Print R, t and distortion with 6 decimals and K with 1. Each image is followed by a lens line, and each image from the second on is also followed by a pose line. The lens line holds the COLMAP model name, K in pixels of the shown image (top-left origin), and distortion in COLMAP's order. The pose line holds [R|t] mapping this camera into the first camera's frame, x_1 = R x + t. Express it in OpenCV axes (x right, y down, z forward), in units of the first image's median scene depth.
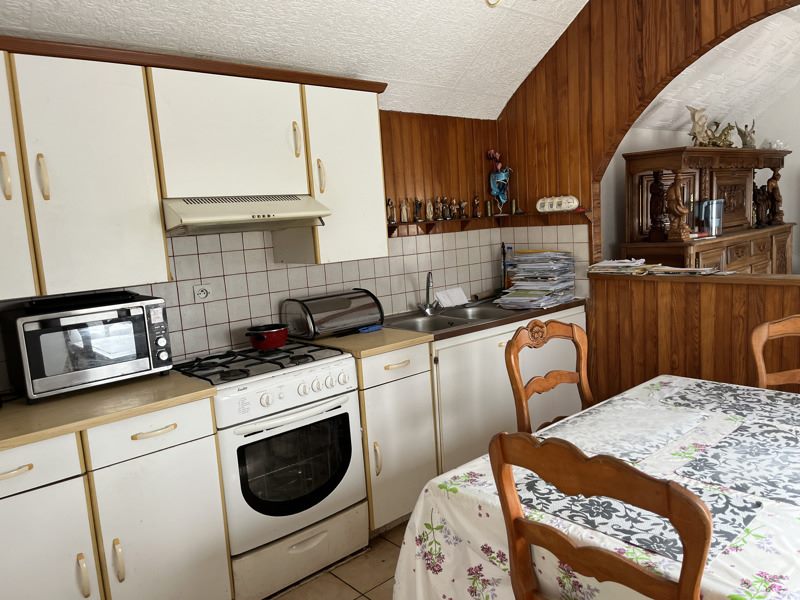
lens RADIAL K [[602.9, 0, 408.0], [0, 602.9, 300.9], [0, 0, 1]] dist [0.066915, -0.077915]
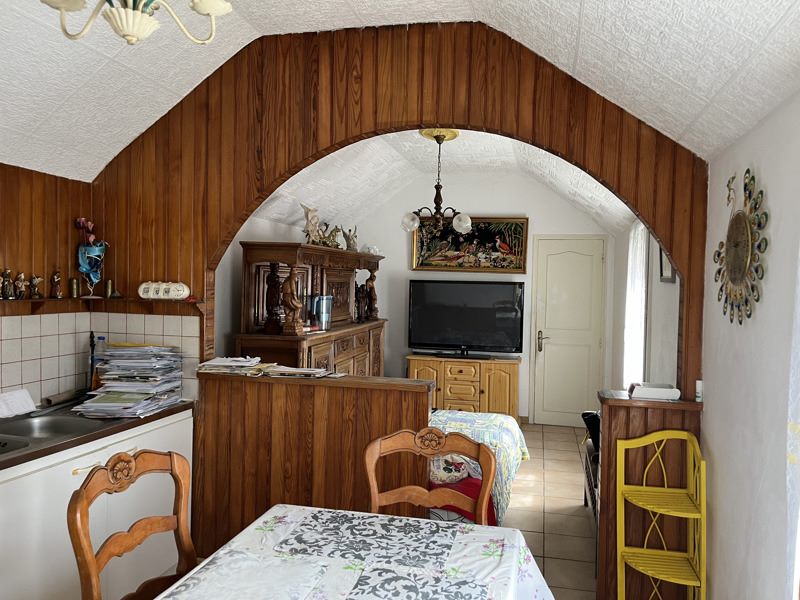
lens RADIAL K [[602.9, 0, 408.0], [0, 602.9, 300.9], [0, 0, 1]] dist [0.066915, -0.077915]
pose [[0.817741, 0.065806, 0.571812, 0.037390], [0.005511, 0.992502, -0.122101, -0.039073], [-0.575559, 0.102998, 0.811248, 0.105254]]
